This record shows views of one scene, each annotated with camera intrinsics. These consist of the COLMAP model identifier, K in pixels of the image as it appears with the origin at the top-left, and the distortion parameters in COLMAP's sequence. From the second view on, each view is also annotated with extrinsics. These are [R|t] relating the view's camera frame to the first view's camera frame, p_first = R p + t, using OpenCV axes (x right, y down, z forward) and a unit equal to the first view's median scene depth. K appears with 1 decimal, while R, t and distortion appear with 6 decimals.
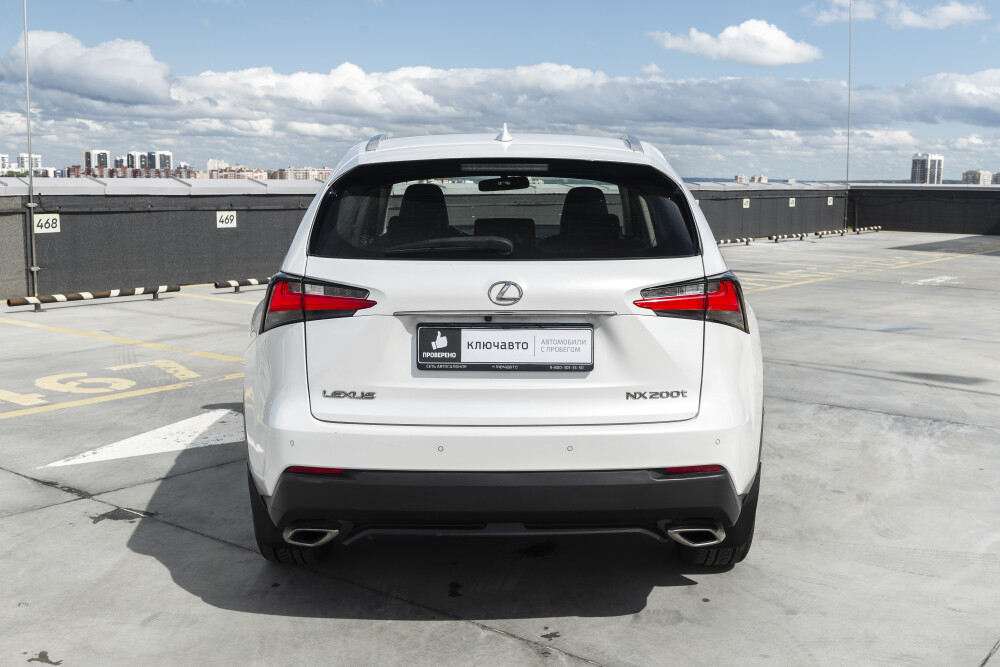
lens RADIAL K [[1142.4, 0, 499.2], [0, 1142.4, 347.8], [0, 0, 1]] dist [0.000040, 0.008166]
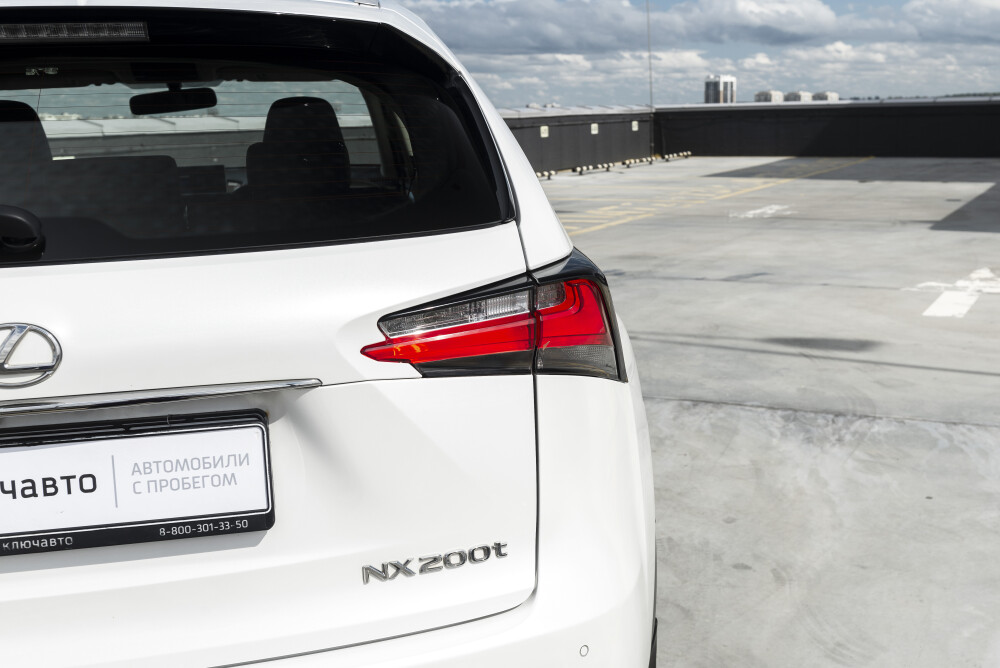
lens RADIAL K [[1224.9, 0, 557.7], [0, 1224.9, 363.4], [0, 0, 1]] dist [-0.010709, -0.009902]
pose [[0.973807, -0.079085, 0.213181, 0.050234], [0.067192, 0.995782, 0.062476, -0.031294], [-0.217223, -0.046515, 0.975013, 0.306090]]
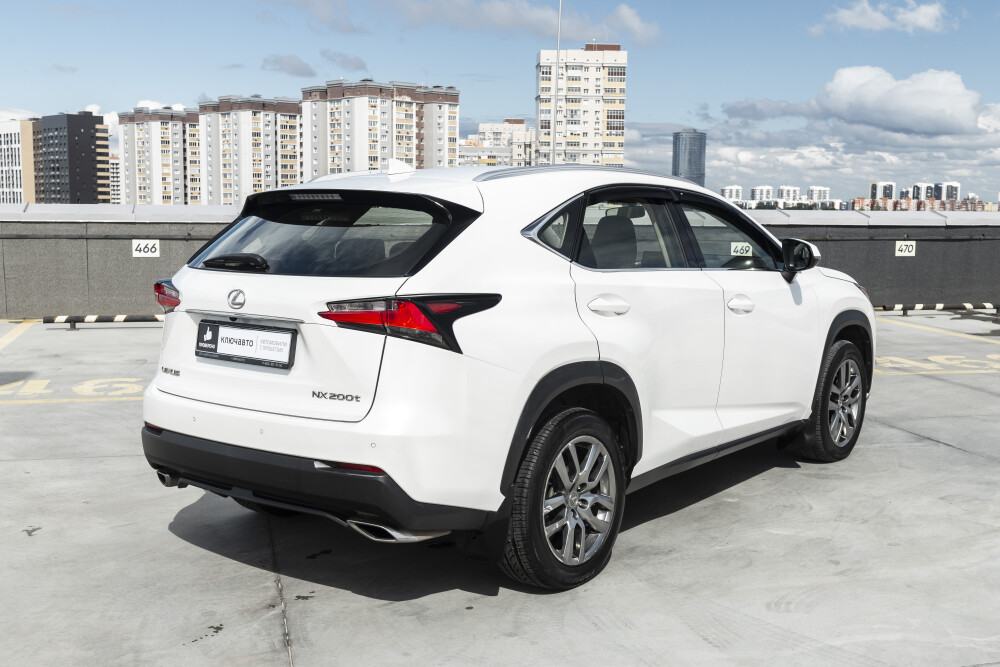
lens RADIAL K [[1135.0, 0, 467.4], [0, 1135.0, 336.0], [0, 0, 1]] dist [-0.005726, -0.014767]
pose [[0.771262, 0.071594, -0.632478, 0.521484], [-0.094625, 0.995509, -0.002701, -0.015254], [0.629445, 0.061931, 0.774573, 0.114982]]
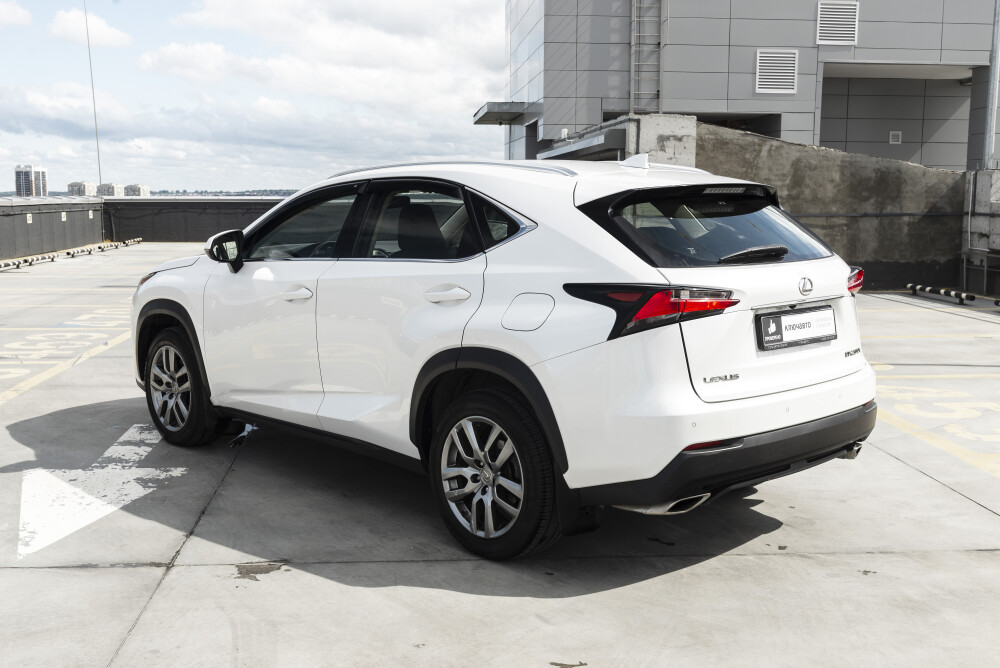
lens RADIAL K [[1142.4, 0, 499.2], [0, 1142.4, 348.3], [0, 0, 1]] dist [0.000040, 0.008166]
pose [[0.729434, -0.099593, 0.676762, -0.621105], [0.105887, 0.993859, 0.032129, -0.030256], [-0.675806, 0.048224, 0.735501, 0.145146]]
